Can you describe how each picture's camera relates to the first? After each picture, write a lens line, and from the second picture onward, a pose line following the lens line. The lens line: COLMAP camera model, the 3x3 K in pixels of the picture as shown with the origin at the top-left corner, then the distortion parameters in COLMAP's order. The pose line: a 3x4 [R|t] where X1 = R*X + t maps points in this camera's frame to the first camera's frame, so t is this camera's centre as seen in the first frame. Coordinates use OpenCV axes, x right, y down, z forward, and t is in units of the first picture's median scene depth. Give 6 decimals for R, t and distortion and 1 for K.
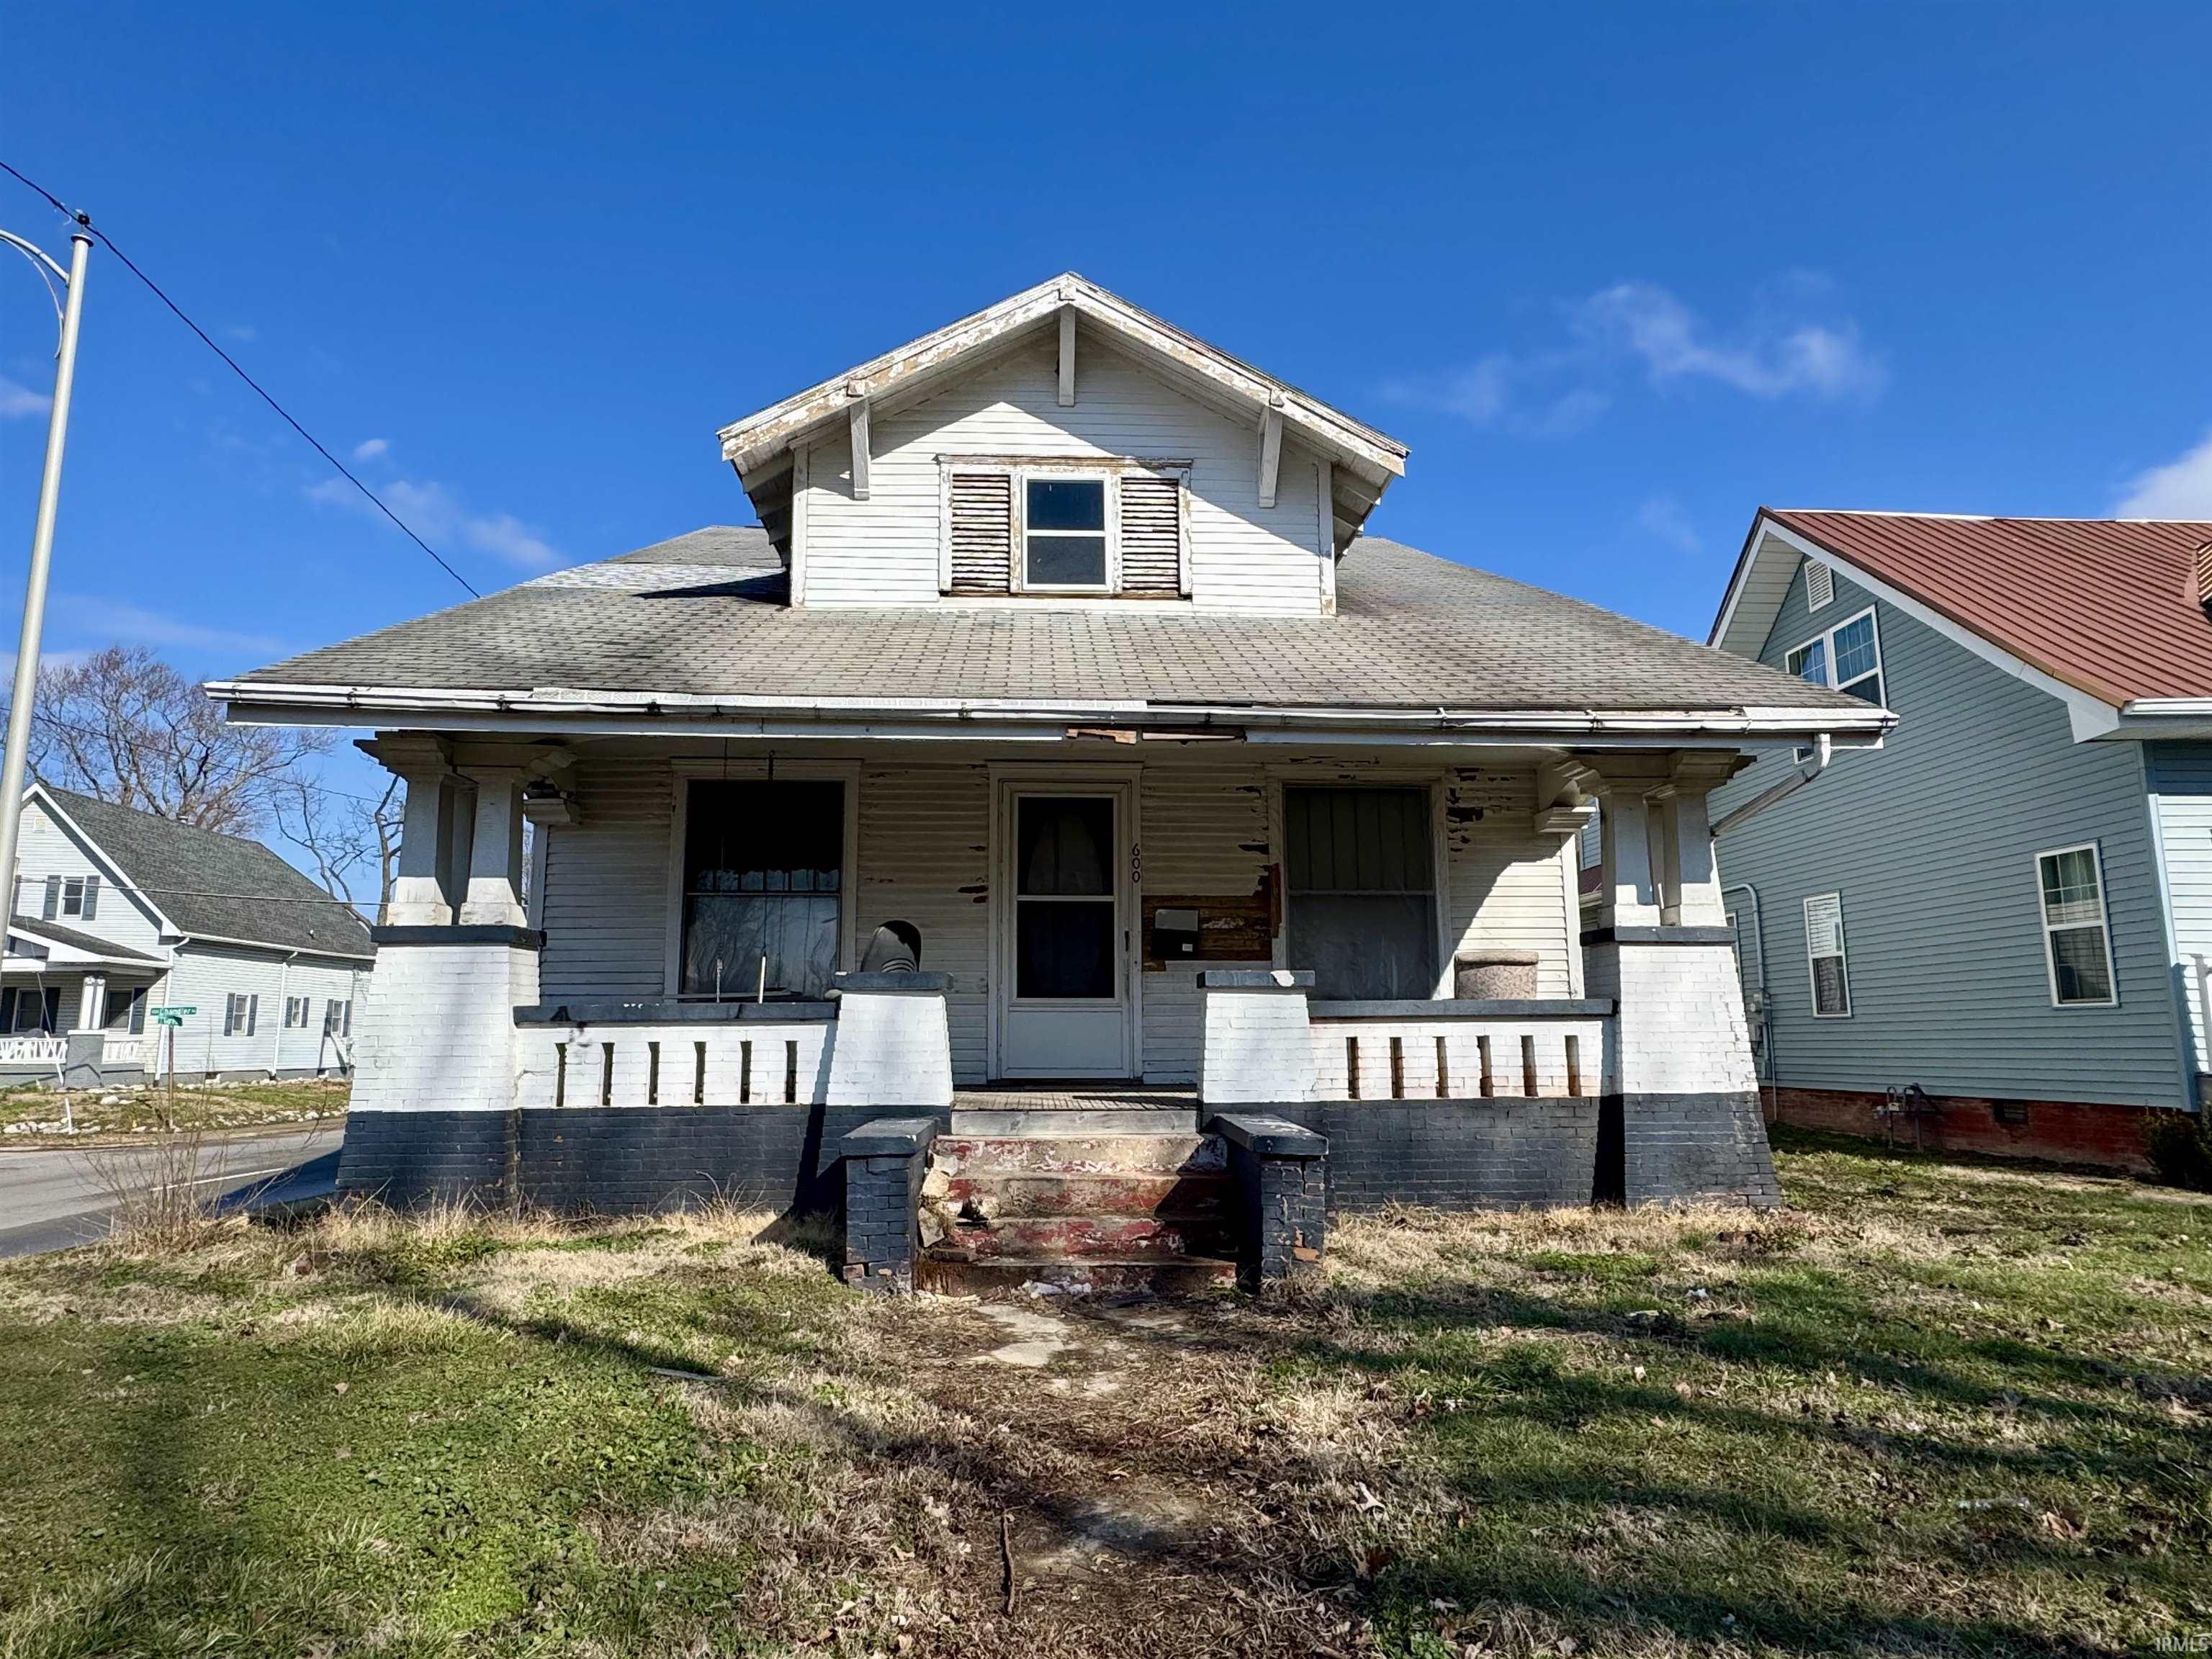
lens RADIAL K [[1330.4, 0, 1106.0], [0, 1330.4, 829.5], [0, 0, 1]] dist [-0.002164, -0.000330]
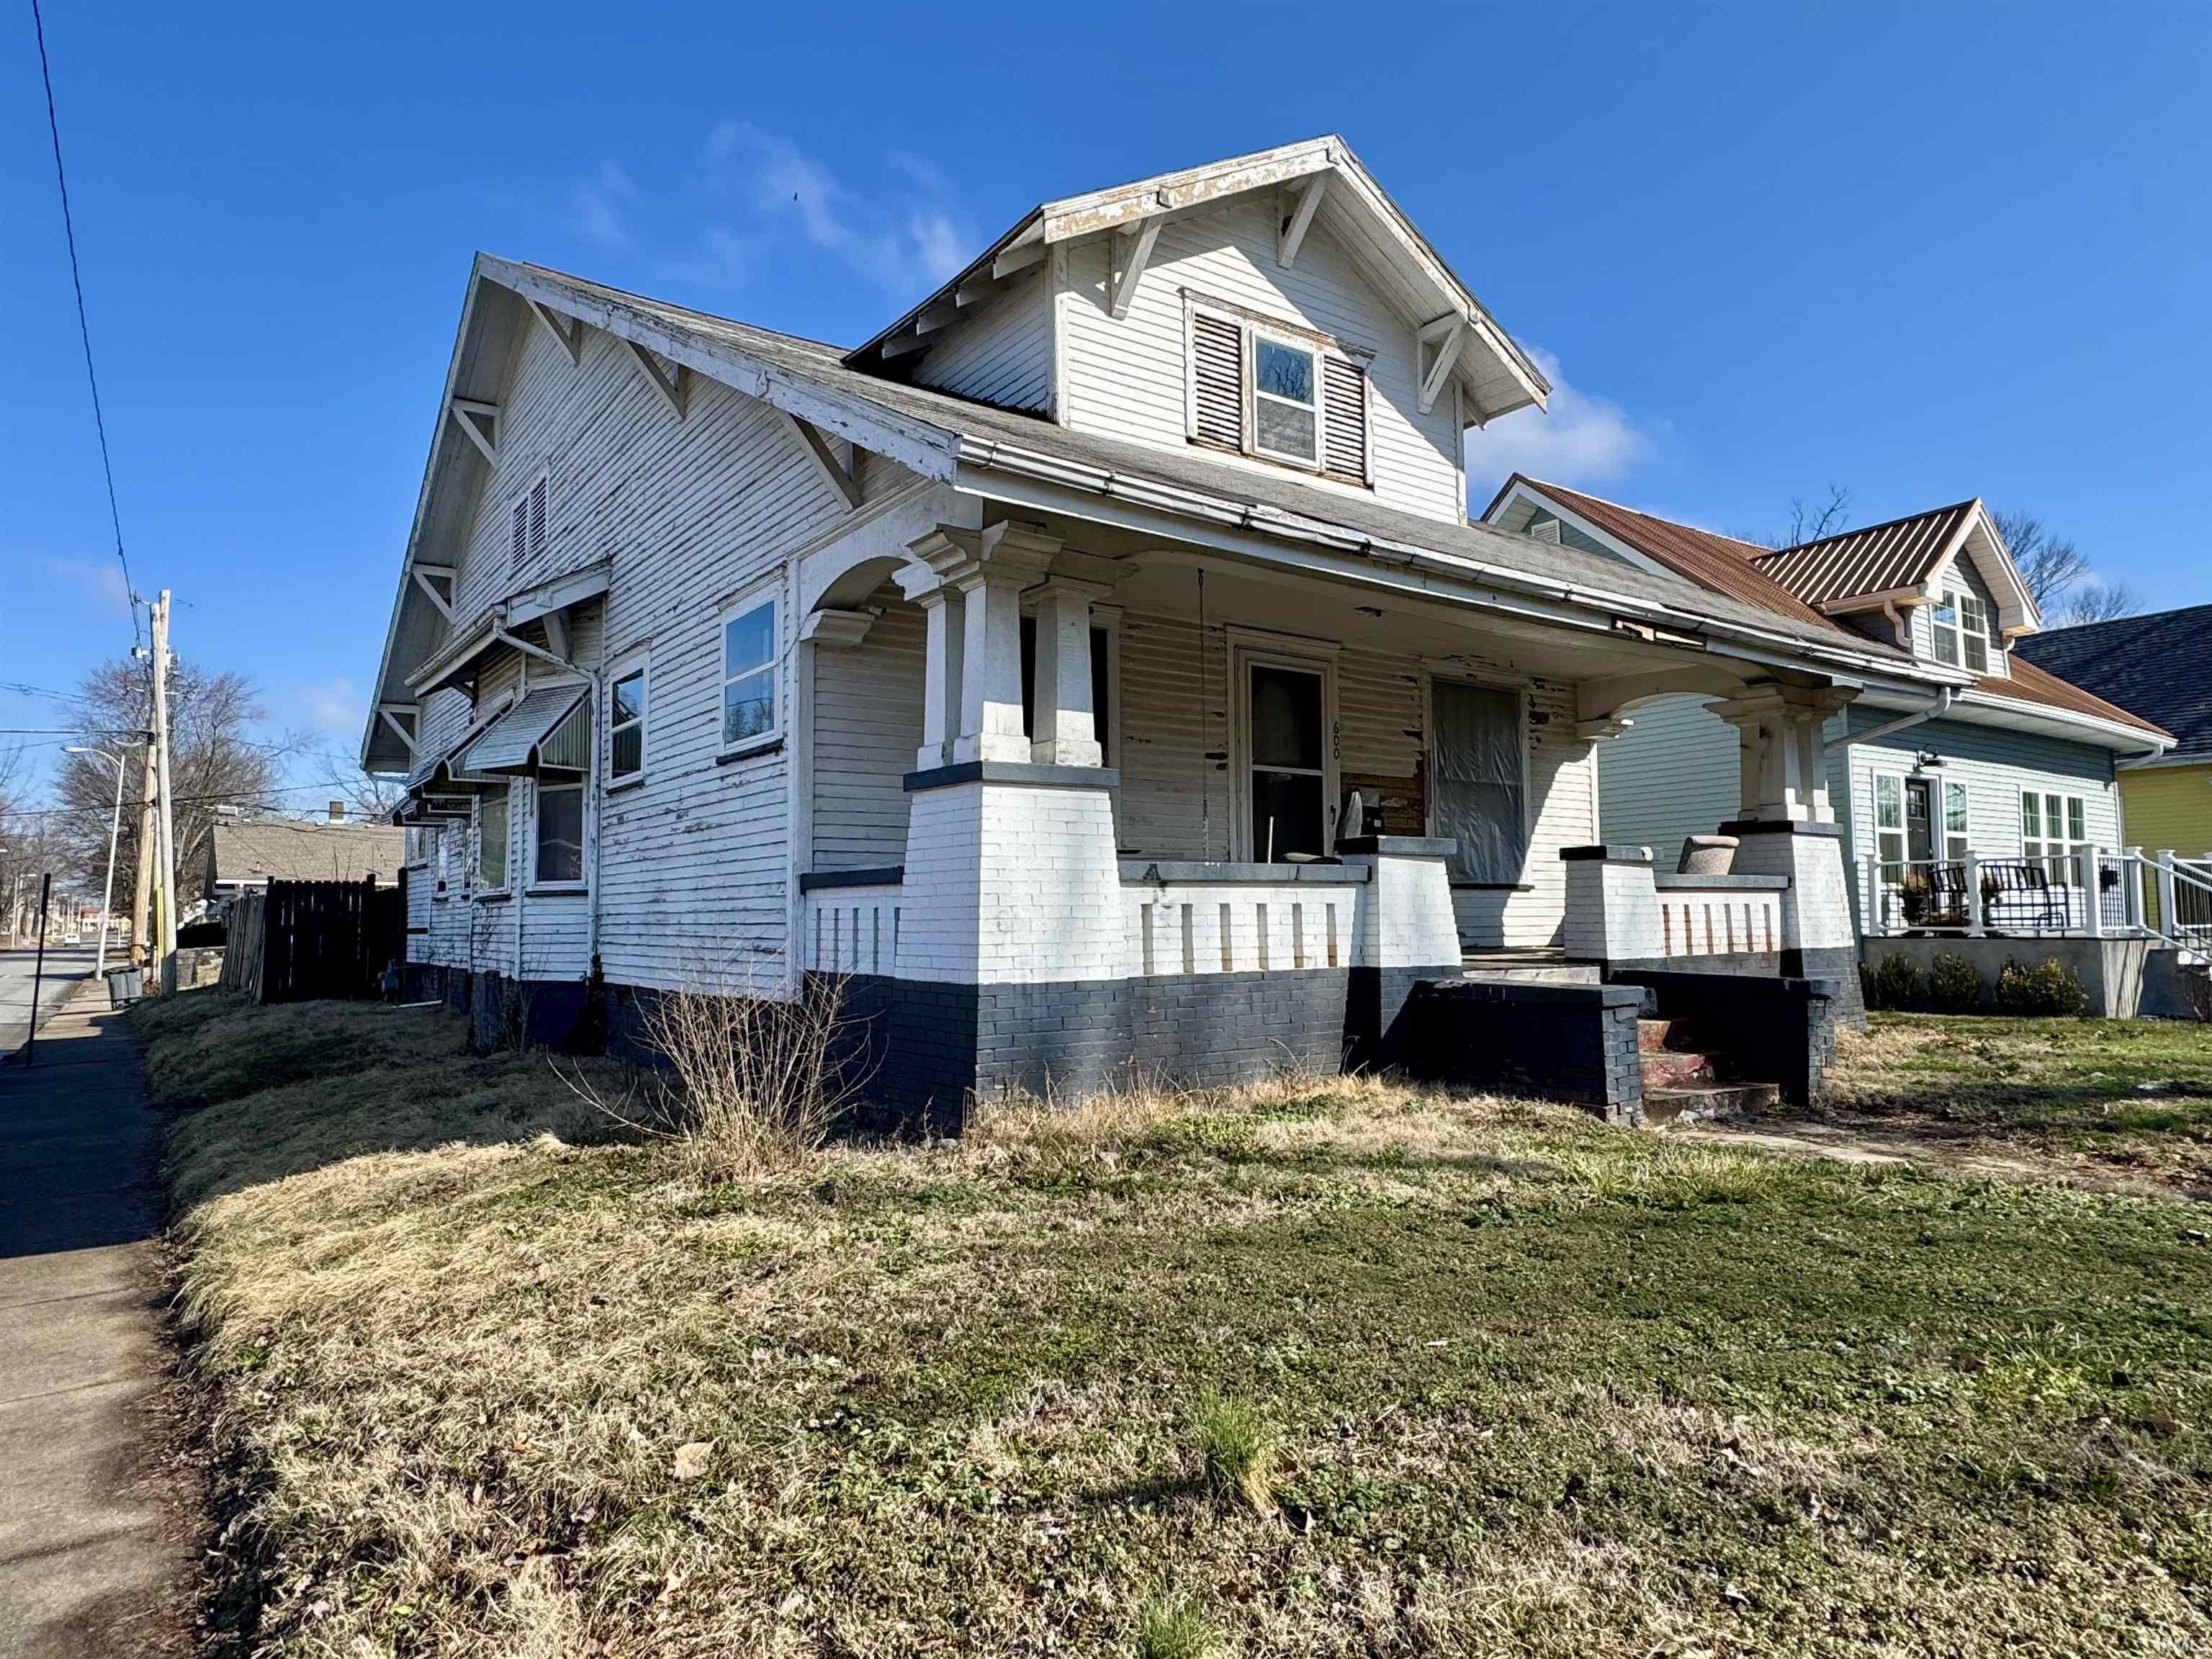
lens RADIAL K [[1384.8, 0, 1106.0], [0, 1384.8, 829.5], [0, 0, 1]] dist [0.005312, 0.000410]
pose [[0.842350, 0.035652, 0.537750, -0.710089], [-0.081629, 0.994738, 0.061918, 0.042398], [-0.532713, -0.096053, 0.840828, 0.182027]]
